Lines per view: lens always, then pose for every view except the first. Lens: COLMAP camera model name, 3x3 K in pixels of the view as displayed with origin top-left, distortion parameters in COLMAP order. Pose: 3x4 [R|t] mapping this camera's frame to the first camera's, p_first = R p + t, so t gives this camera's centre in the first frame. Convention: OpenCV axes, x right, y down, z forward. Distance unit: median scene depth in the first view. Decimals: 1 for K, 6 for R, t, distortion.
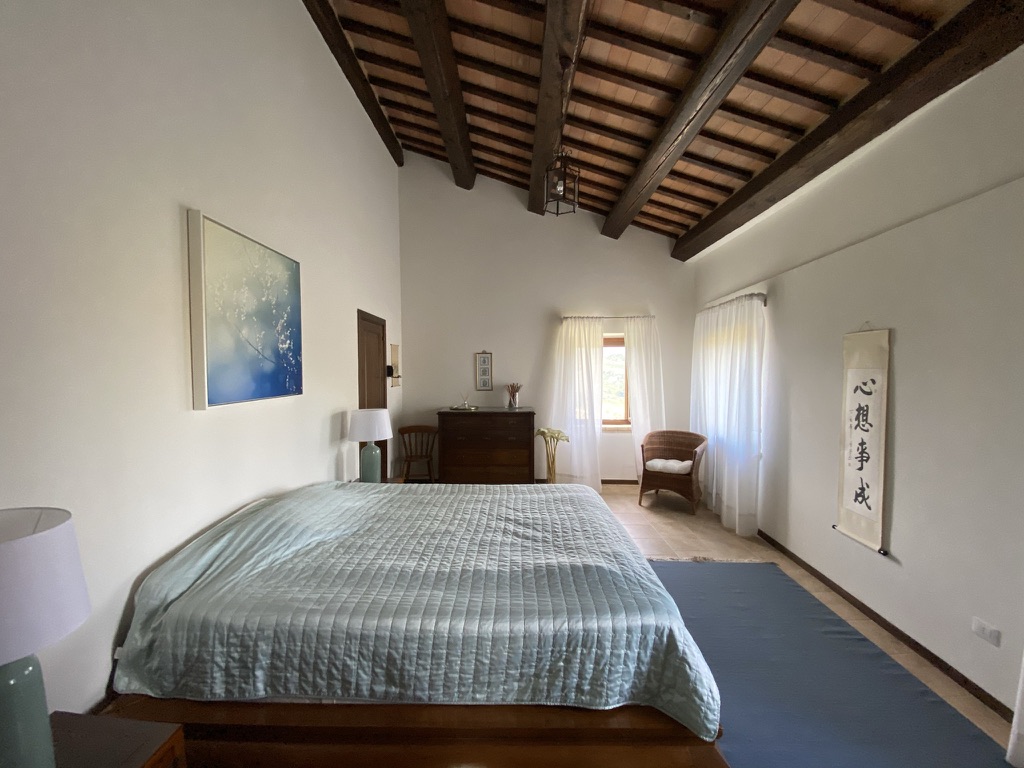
lens RADIAL K [[411.0, 0, 510.1], [0, 411.0, 387.0], [0, 0, 1]] dist [0.000805, -0.000045]
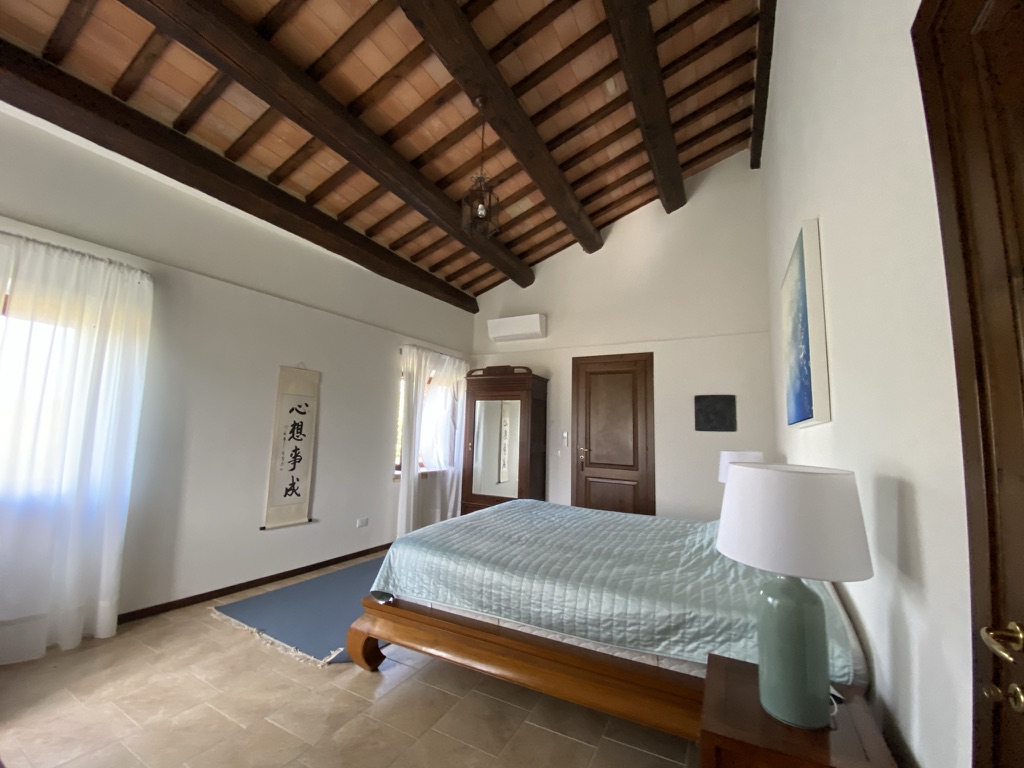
lens RADIAL K [[411.0, 0, 512.9], [0, 411.0, 386.3], [0, 0, 1]] dist [0.000805, -0.000045]
pose [[-0.889754, 0.044667, 0.454249, -0.417760], [0.004291, 0.995975, -0.089531, 0.051889], [-0.456420, -0.077711, -0.886364, 1.896695]]
